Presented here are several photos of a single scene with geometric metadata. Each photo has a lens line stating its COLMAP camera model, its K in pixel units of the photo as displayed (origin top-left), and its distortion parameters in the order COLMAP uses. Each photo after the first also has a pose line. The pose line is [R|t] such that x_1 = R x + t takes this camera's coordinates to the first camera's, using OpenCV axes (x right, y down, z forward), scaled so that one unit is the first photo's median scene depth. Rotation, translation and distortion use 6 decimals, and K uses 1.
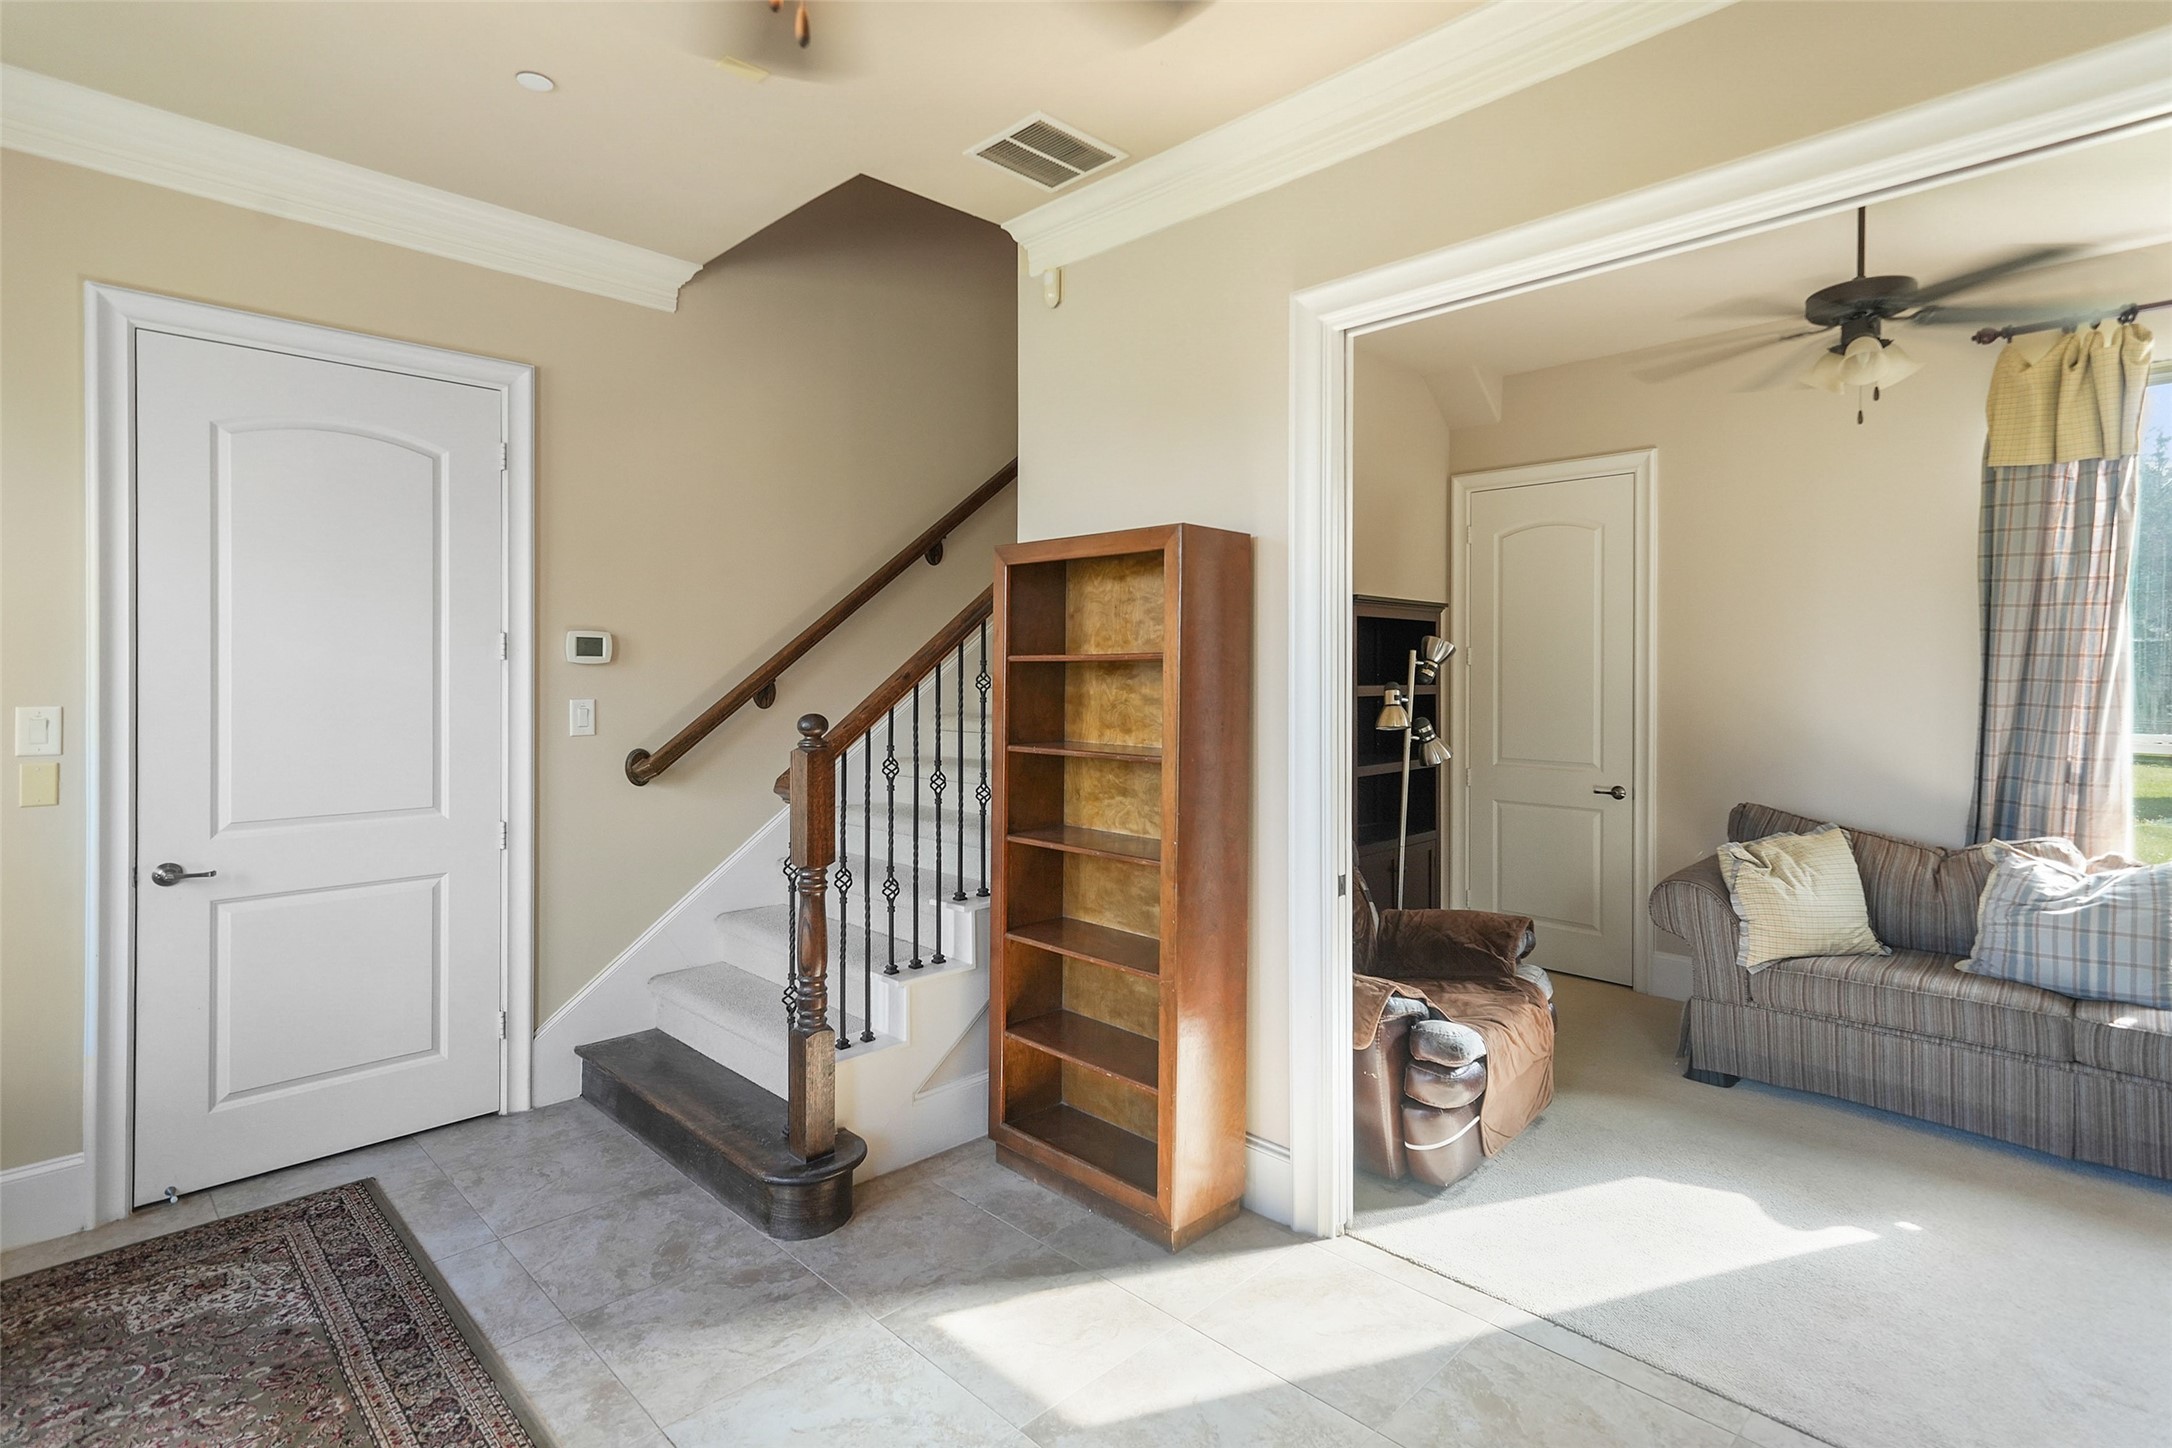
lens RADIAL K [[1047.4, 0, 1071.1], [0, 1047.4, 671.2], [0, 0, 1]] dist [0.010919, 0.001616]
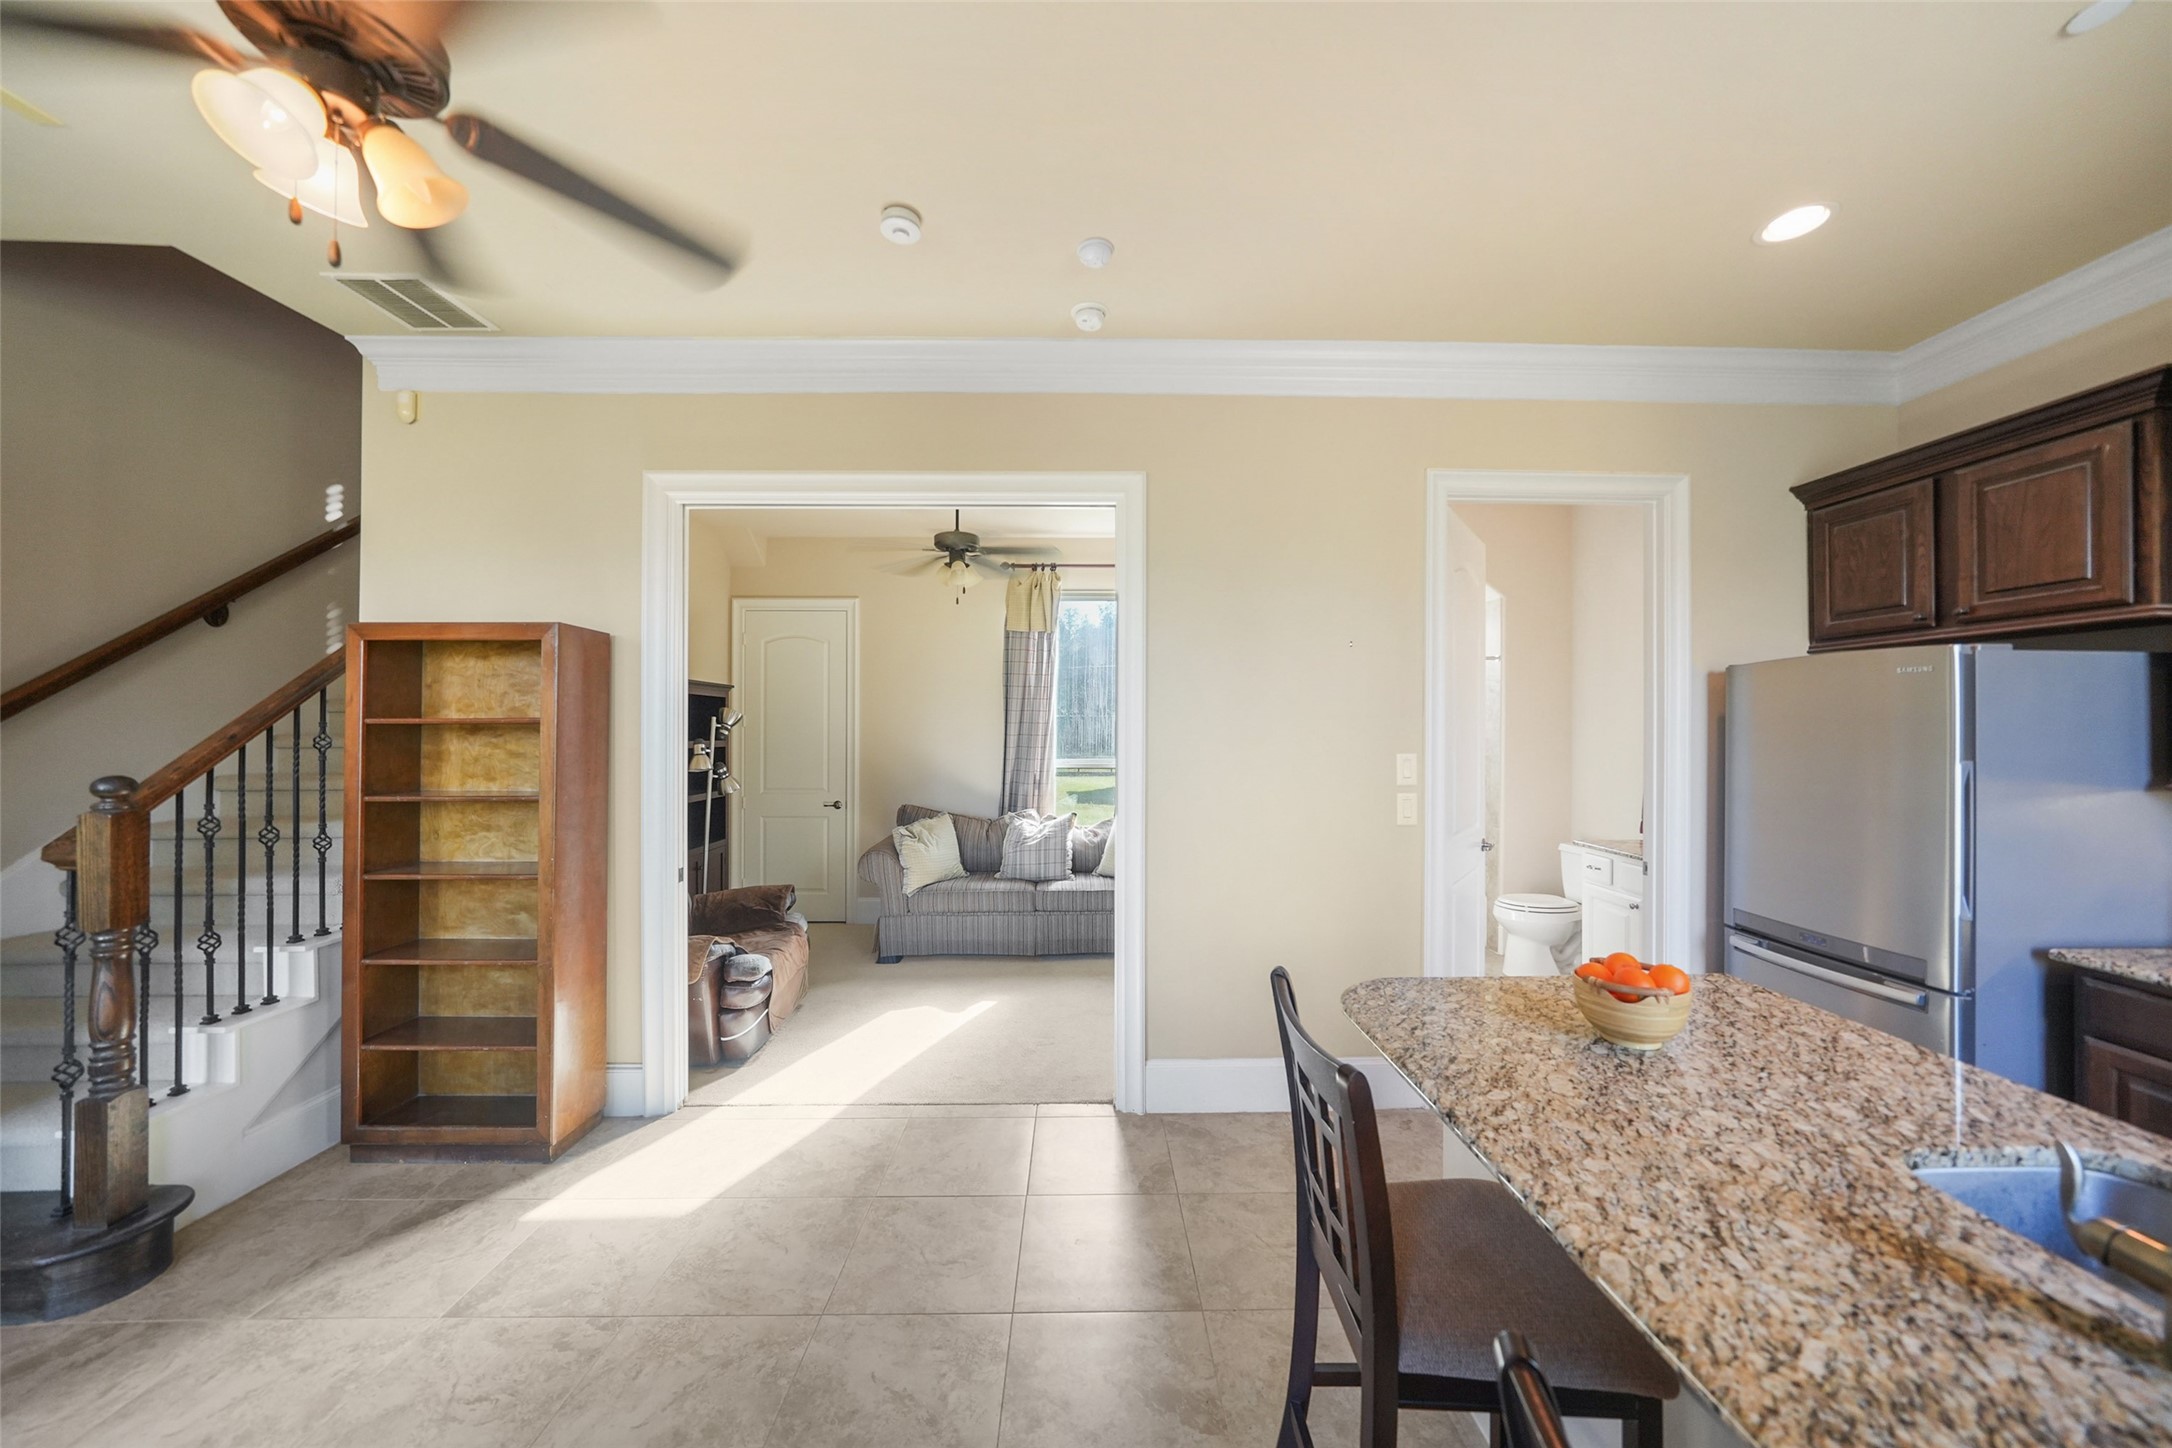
lens RADIAL K [[764.0, 0, 1081.2], [0, 764.0, 725.9], [0, 0, 1]] dist [0.002263, 0.000207]
pose [[0.688904, 0.002105, 0.724849, -0.123858], [0.002452, 0.999983, -0.005235, -0.000586], [-0.724848, 0.005384, 0.688888, -0.146059]]
